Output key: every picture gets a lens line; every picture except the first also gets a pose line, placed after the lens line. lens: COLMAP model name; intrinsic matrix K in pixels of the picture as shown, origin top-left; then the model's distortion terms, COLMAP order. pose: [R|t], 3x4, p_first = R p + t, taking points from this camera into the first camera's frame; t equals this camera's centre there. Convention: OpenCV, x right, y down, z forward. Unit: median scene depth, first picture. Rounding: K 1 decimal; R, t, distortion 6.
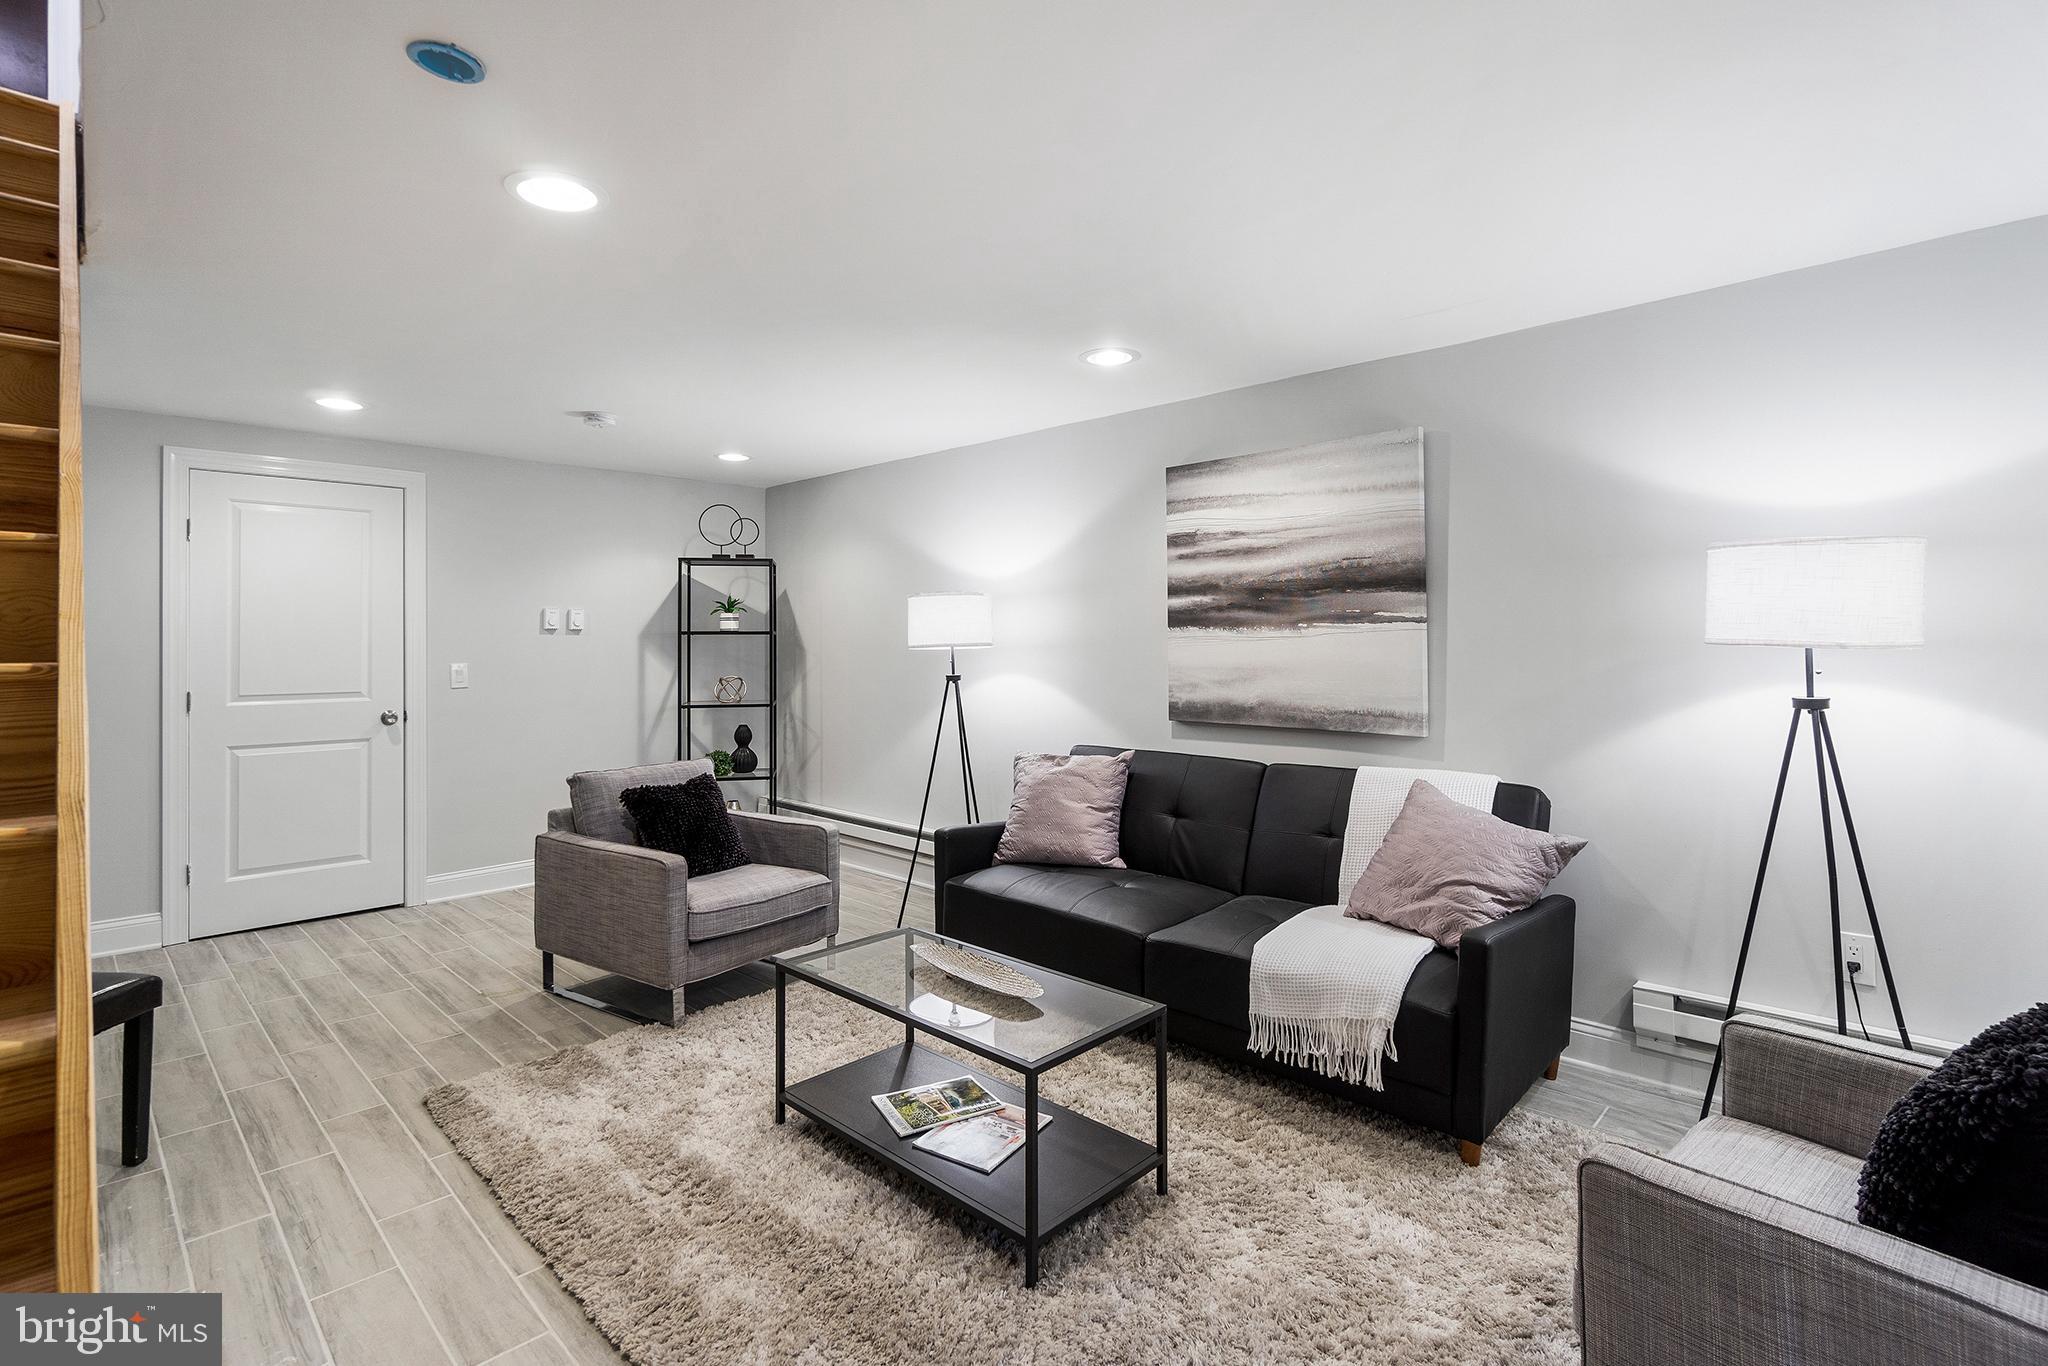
lens RADIAL K [[955.8, 0, 1014.0], [0, 955.8, 666.9], [0, 0, 1]] dist [0.001293, 0.000774]
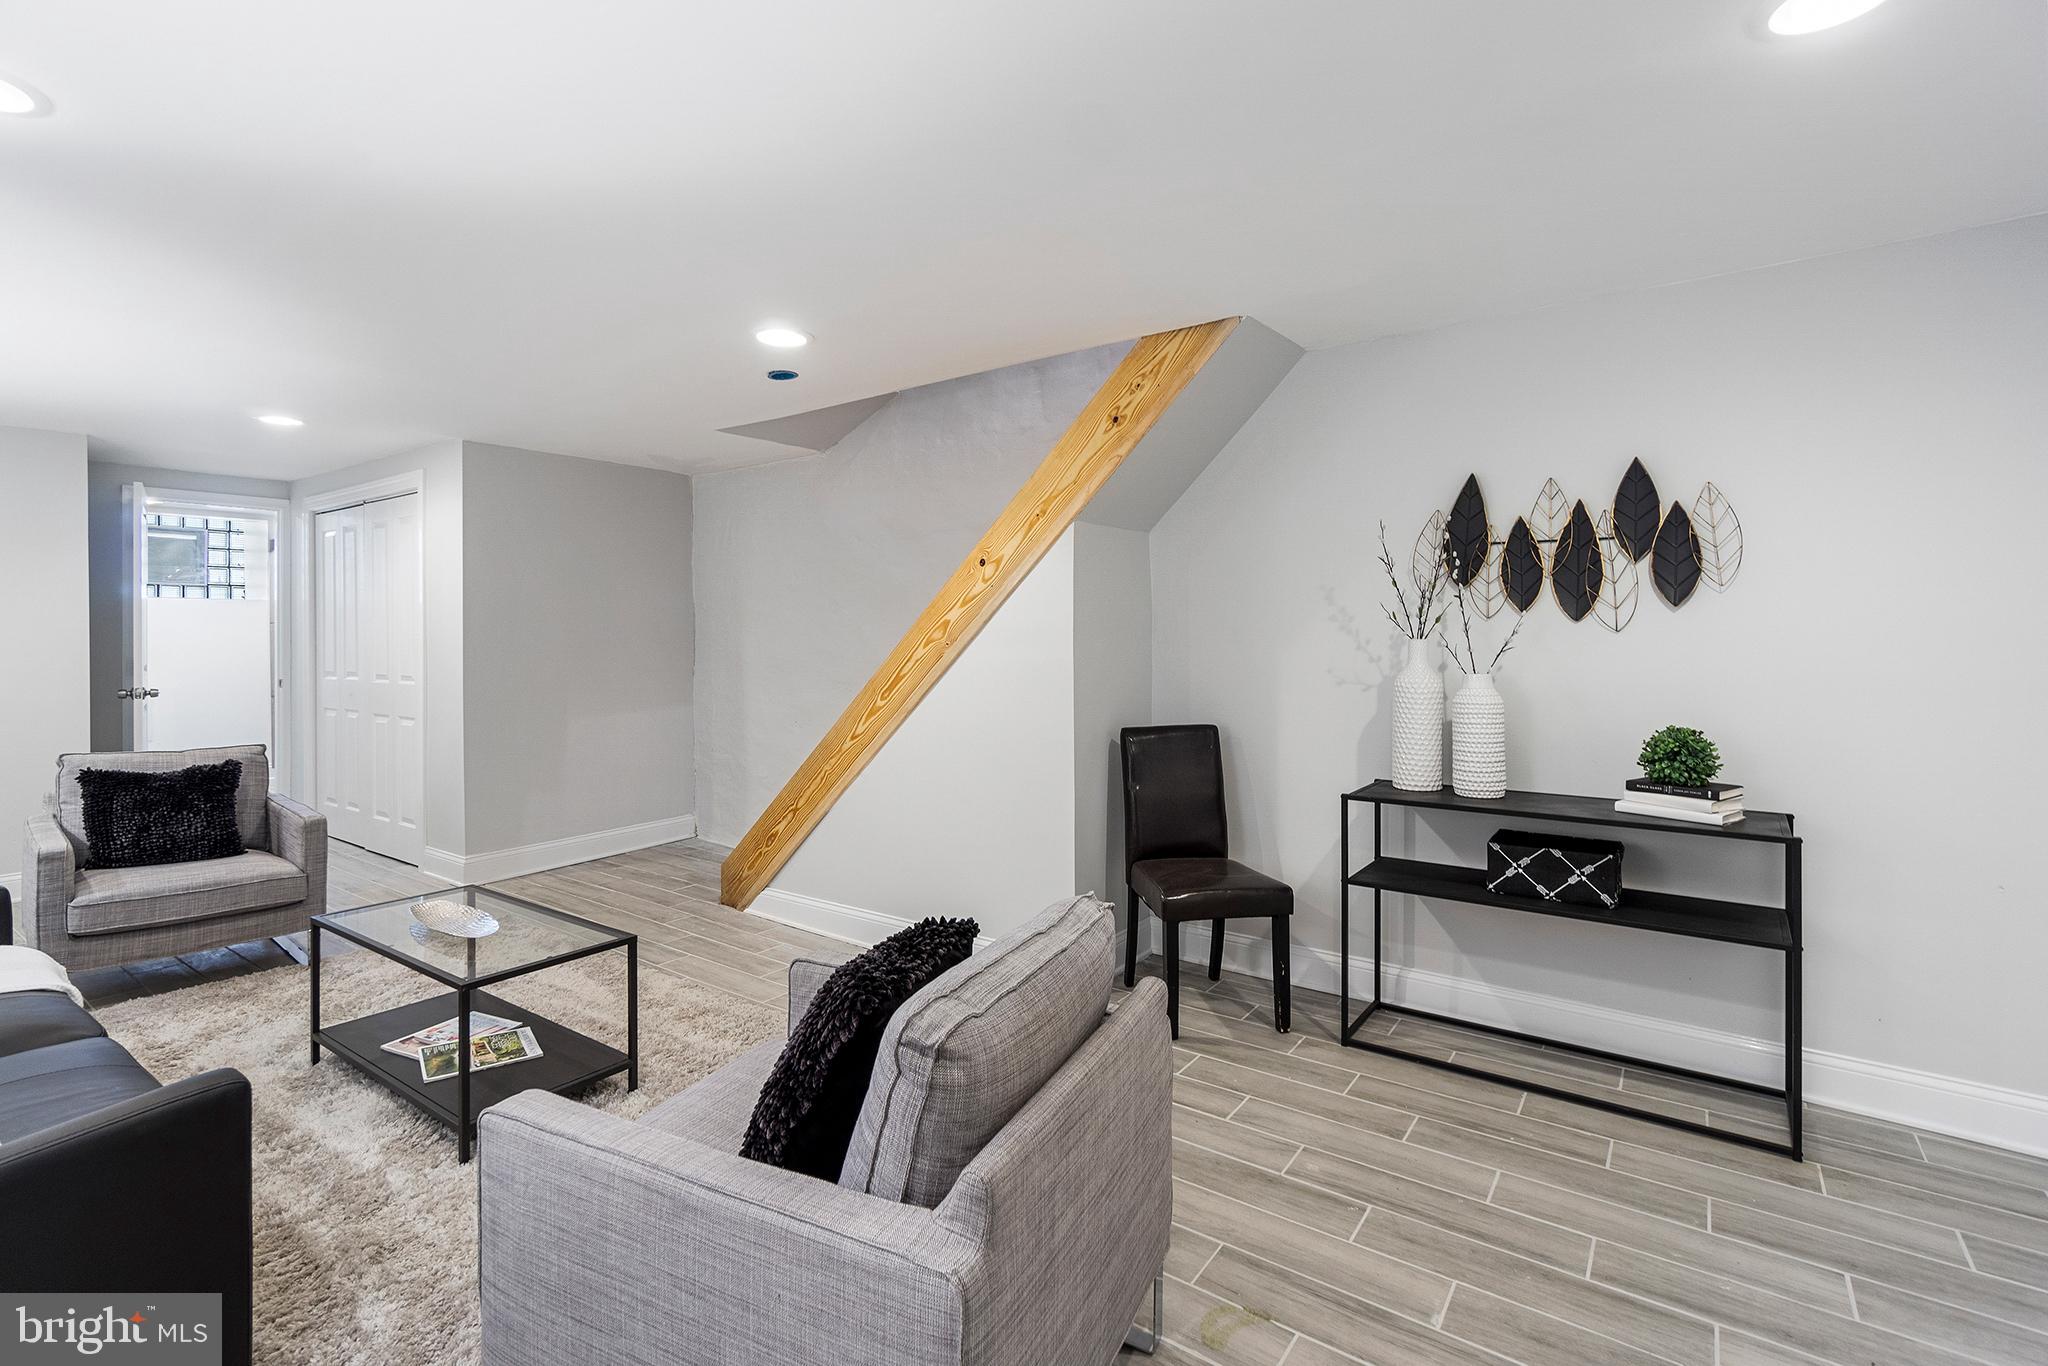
lens RADIAL K [[945.2, 0, 1035.7], [0, 945.2, 673.5], [0, 0, 1]] dist [-0.000526, 0.000177]
pose [[-0.987576, 0.002894, -0.157114, -0.400579], [-0.003943, 0.999059, 0.043191, -0.013907], [0.157091, 0.043273, -0.986636, 1.603089]]
